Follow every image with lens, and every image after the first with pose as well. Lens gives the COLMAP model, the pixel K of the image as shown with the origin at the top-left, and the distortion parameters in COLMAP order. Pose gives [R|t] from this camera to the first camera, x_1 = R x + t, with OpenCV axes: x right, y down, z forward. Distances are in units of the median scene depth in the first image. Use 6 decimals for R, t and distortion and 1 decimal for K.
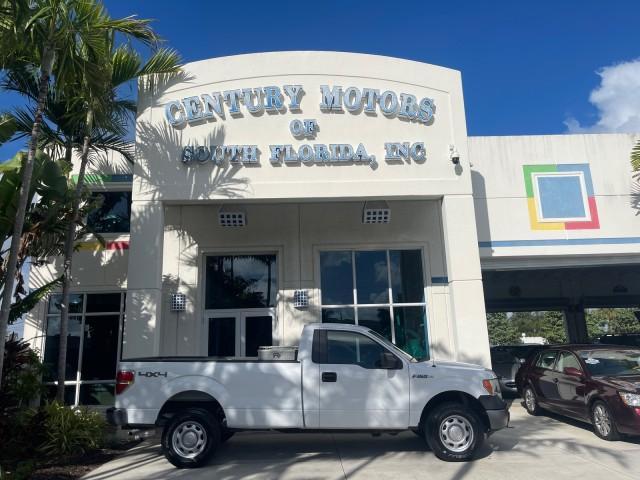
lens RADIAL K [[496.5, 0, 324.8], [0, 496.5, 245.0], [0, 0, 1]] dist [0.040558, -0.002741]
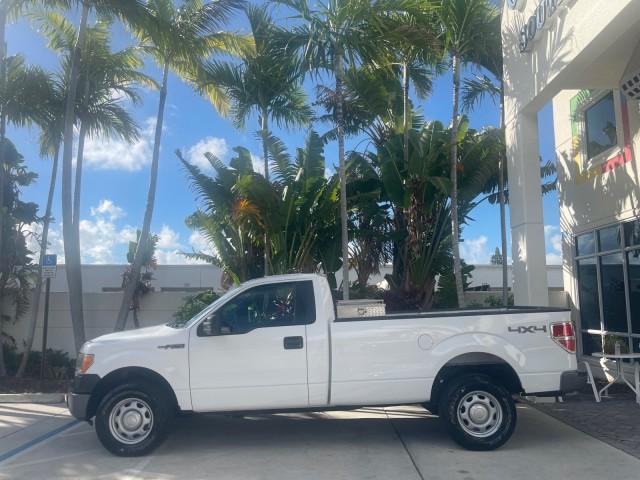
lens RADIAL K [[485.3, 0, 321.2], [0, 485.3, 243.5], [0, 0, 1]] dist [0.062498, -0.091261]
pose [[-0.039237, -0.097064, -0.994504, 0.388818], [0.215388, 0.971052, -0.103273, 0.110864], [0.975740, -0.218257, -0.017195, 0.592224]]
